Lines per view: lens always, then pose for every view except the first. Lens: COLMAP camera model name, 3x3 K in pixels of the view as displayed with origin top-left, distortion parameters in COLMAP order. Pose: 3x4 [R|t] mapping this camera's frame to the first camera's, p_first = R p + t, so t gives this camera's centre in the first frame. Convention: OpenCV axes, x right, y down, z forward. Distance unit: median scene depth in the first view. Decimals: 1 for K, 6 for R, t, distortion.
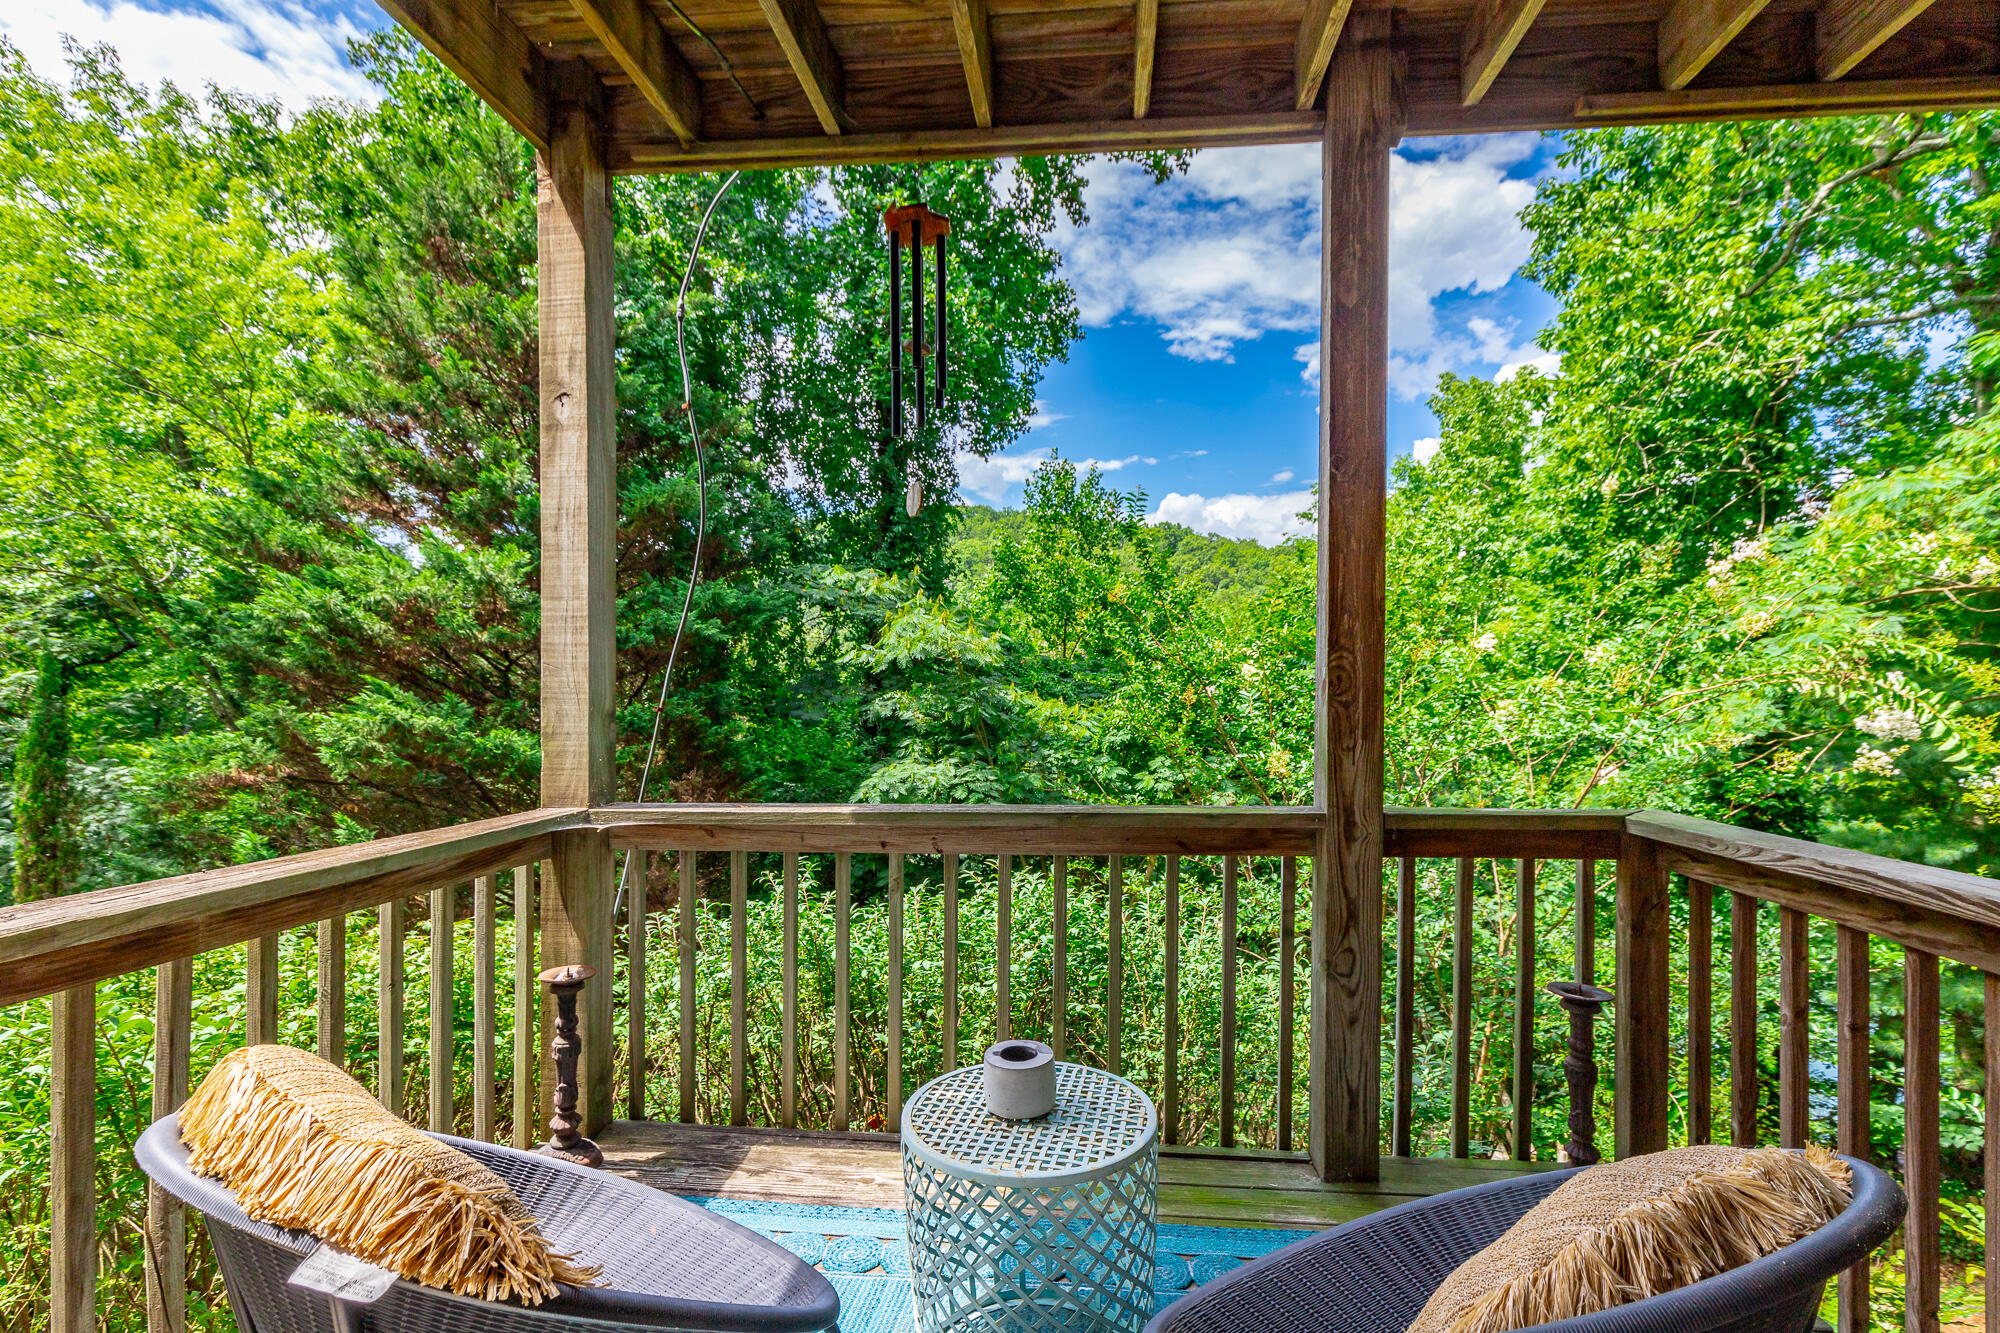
lens RADIAL K [[905.1, 0, 1013.3], [0, 905.1, 682.2], [0, 0, 1]] dist [0.001980, -0.000247]
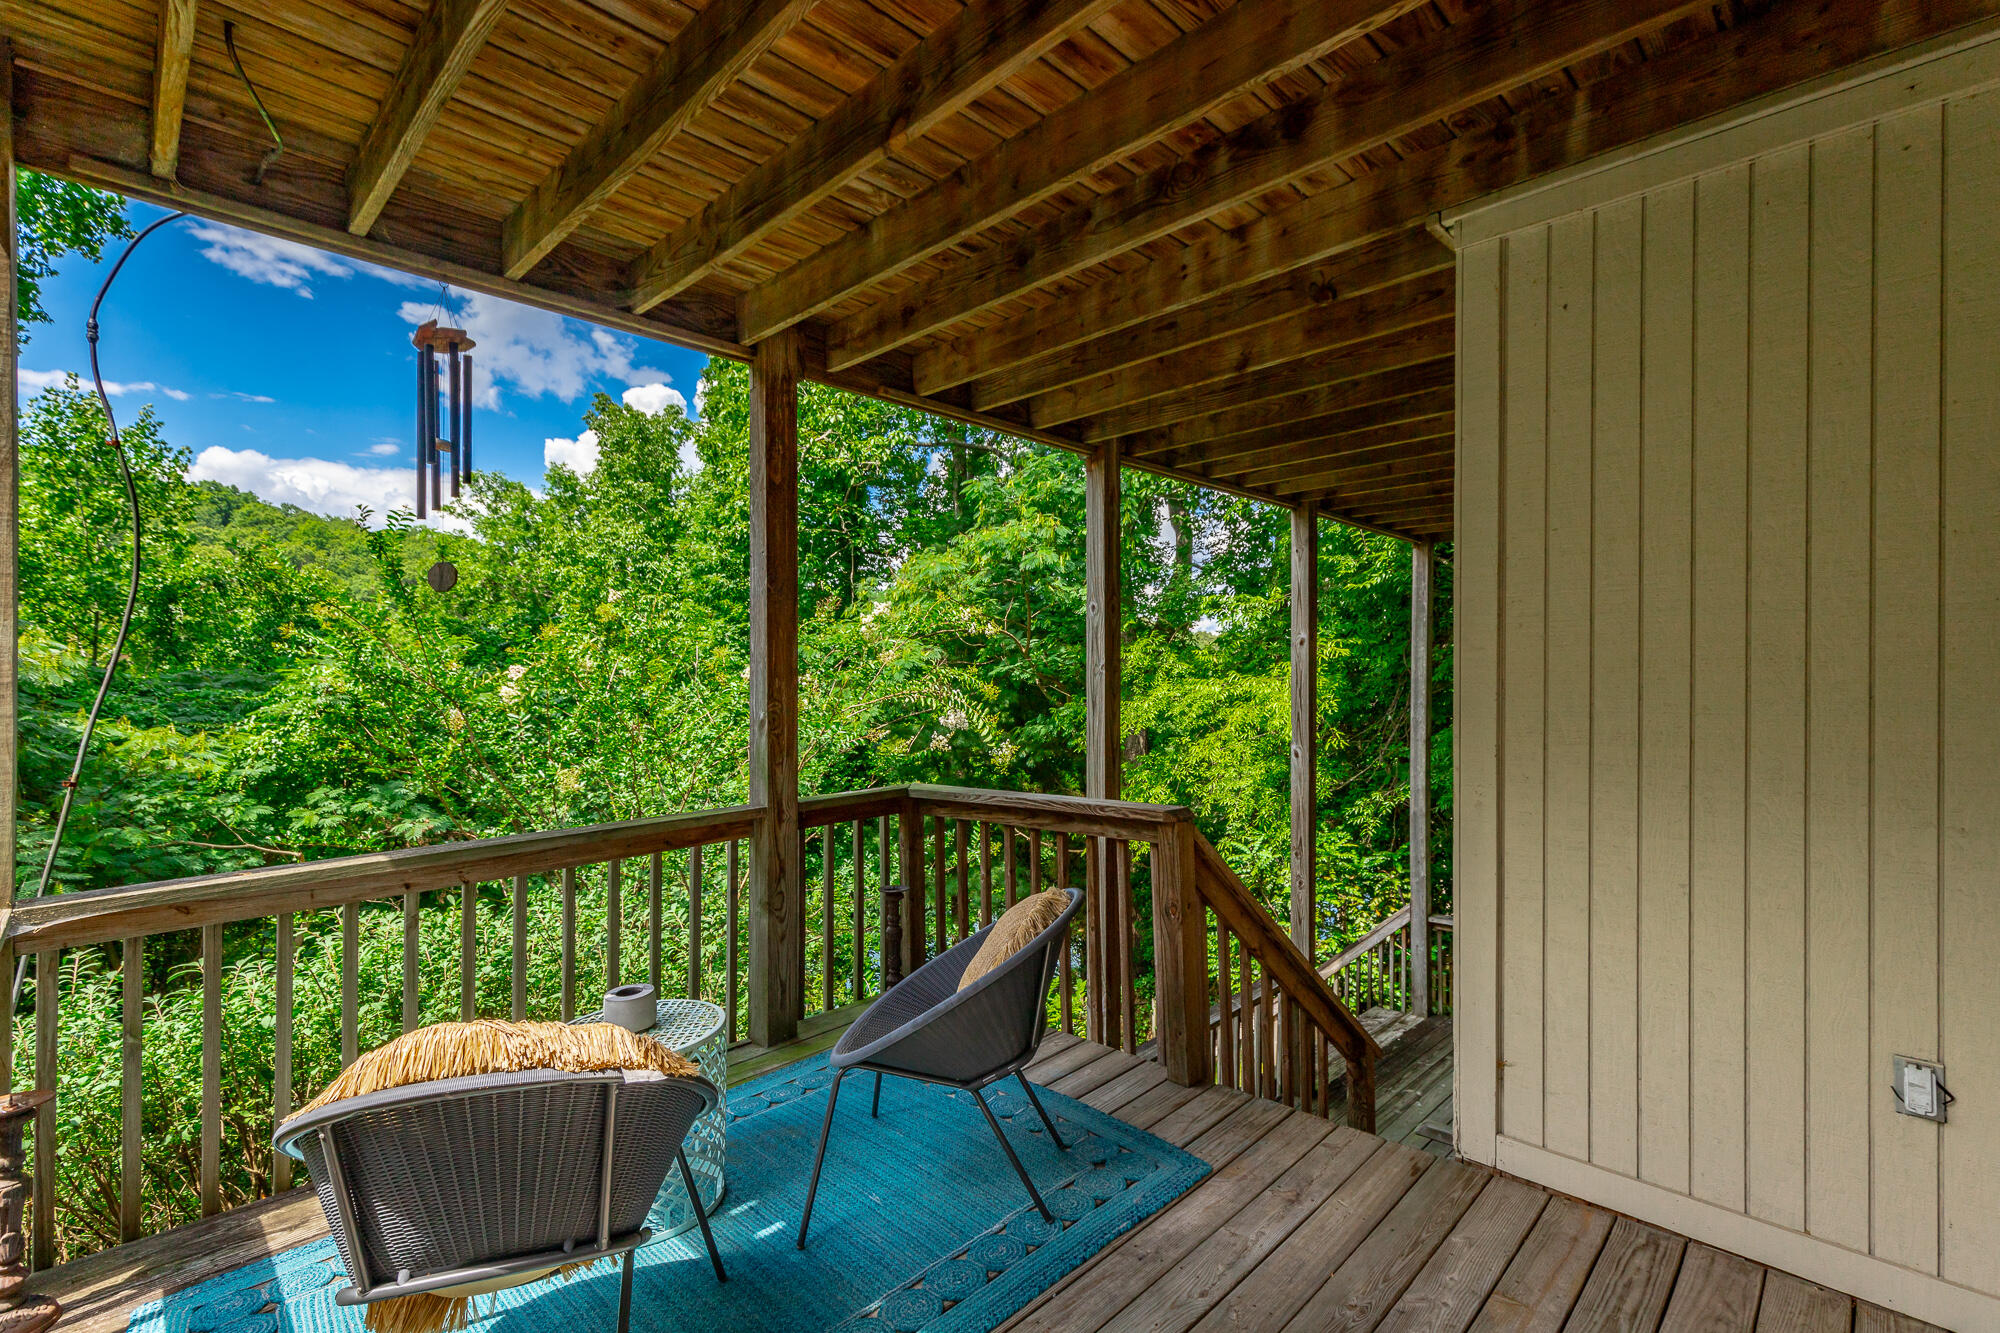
lens RADIAL K [[905.1, 0, 1018.1], [0, 905.1, 675.4], [0, 0, 1]] dist [0.001980, -0.000247]
pose [[0.620142, -0.008582, 0.784443, -0.110174], [0.016116, 0.999869, -0.001801, -0.012831], [-0.784324, 0.013759, 0.620199, -0.054623]]
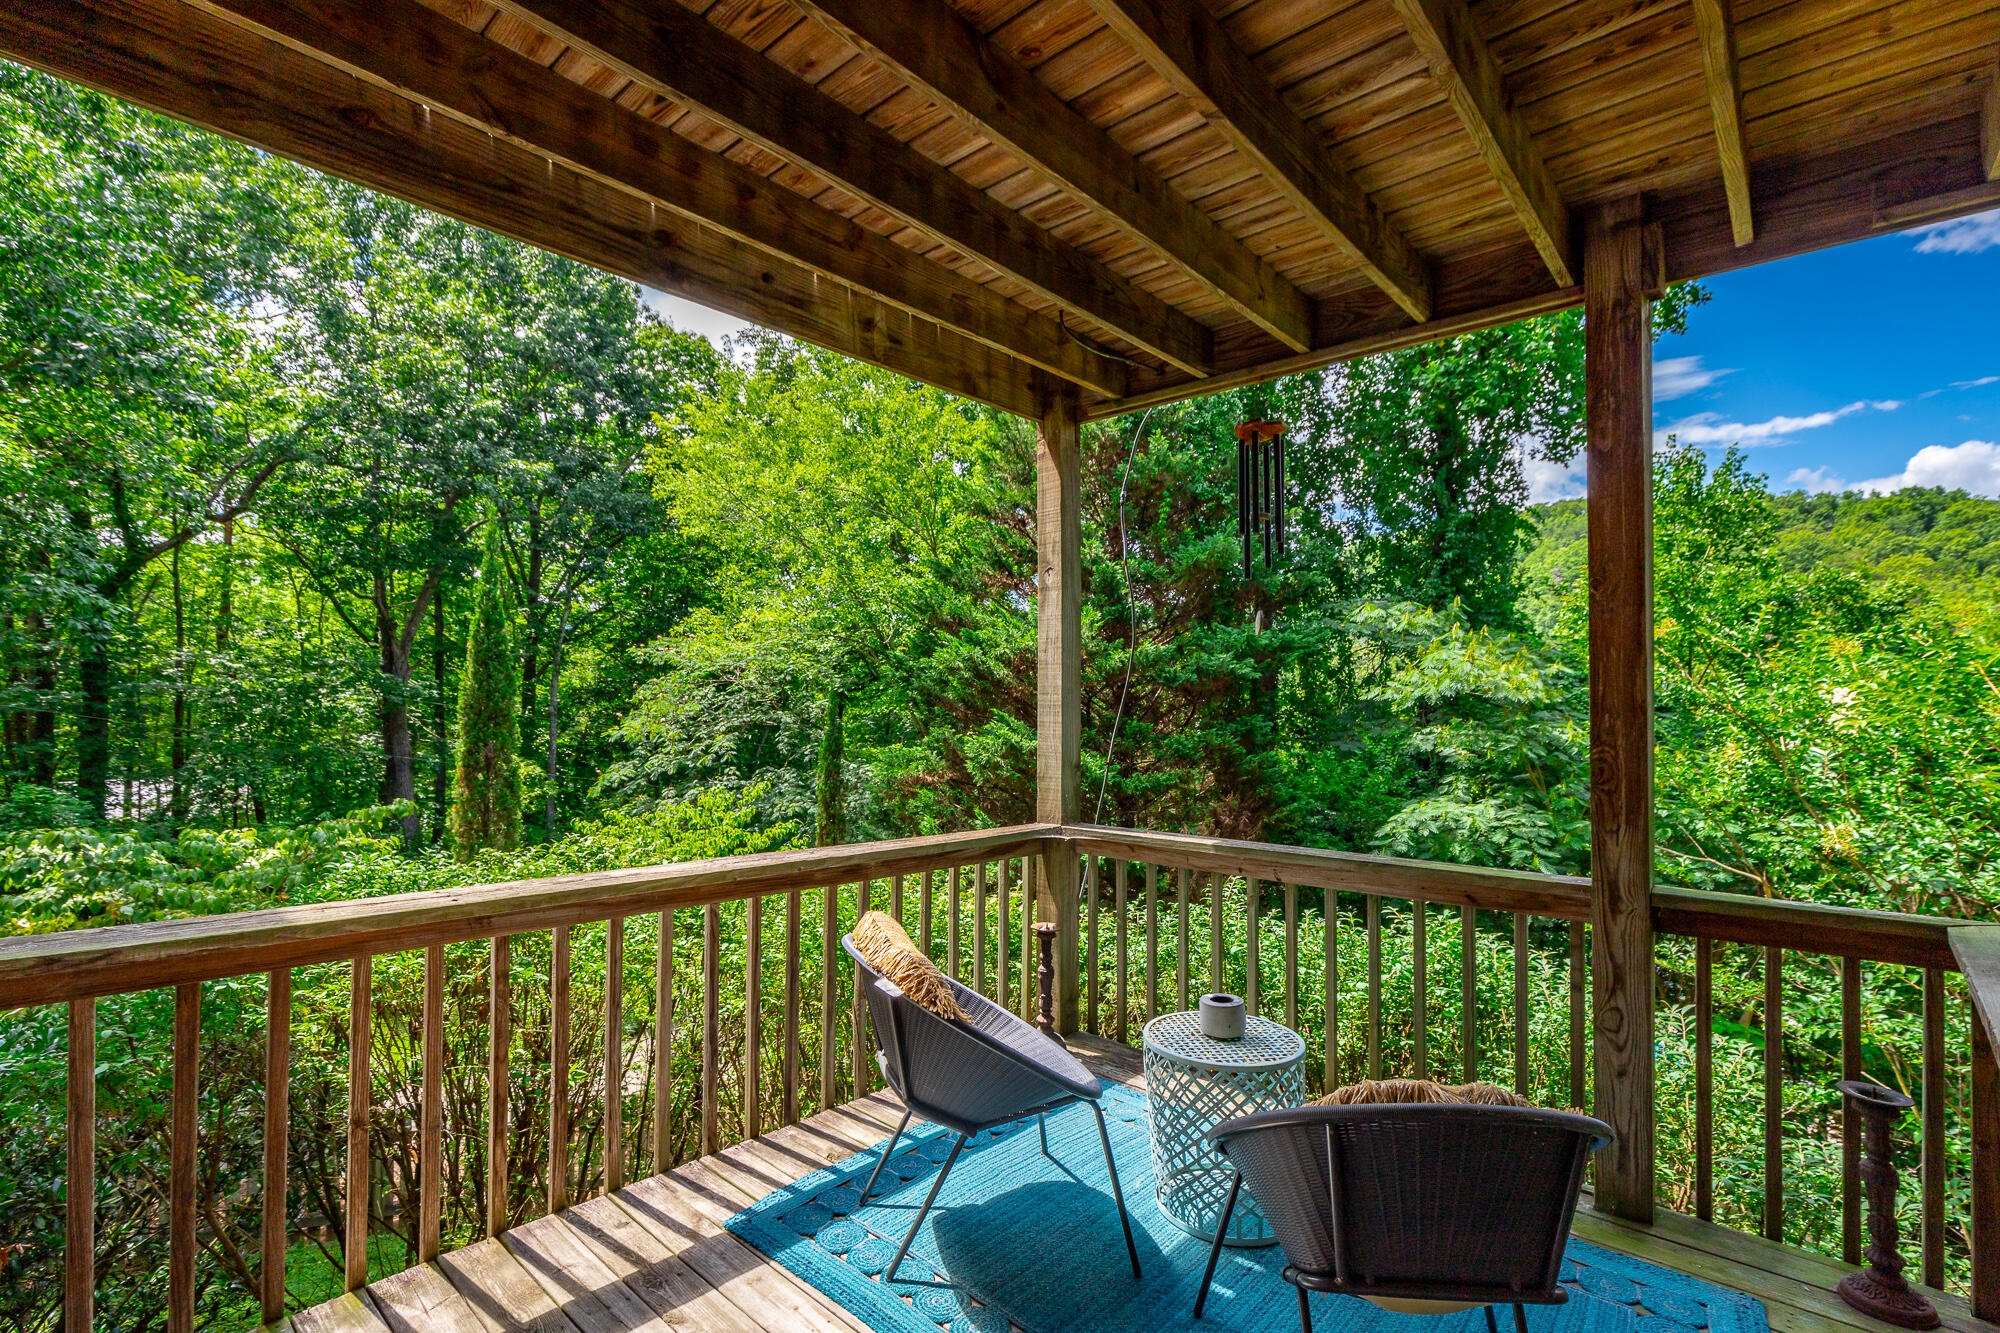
lens RADIAL K [[905.1, 0, 1008.2], [0, 905.1, 669.8], [0, 0, 1]] dist [0.001980, -0.000247]
pose [[0.809362, -0.012829, -0.587170, 0.079067], [-0.007980, 0.999429, -0.032837, -0.016239], [0.587256, 0.031262, 0.808797, -0.070612]]
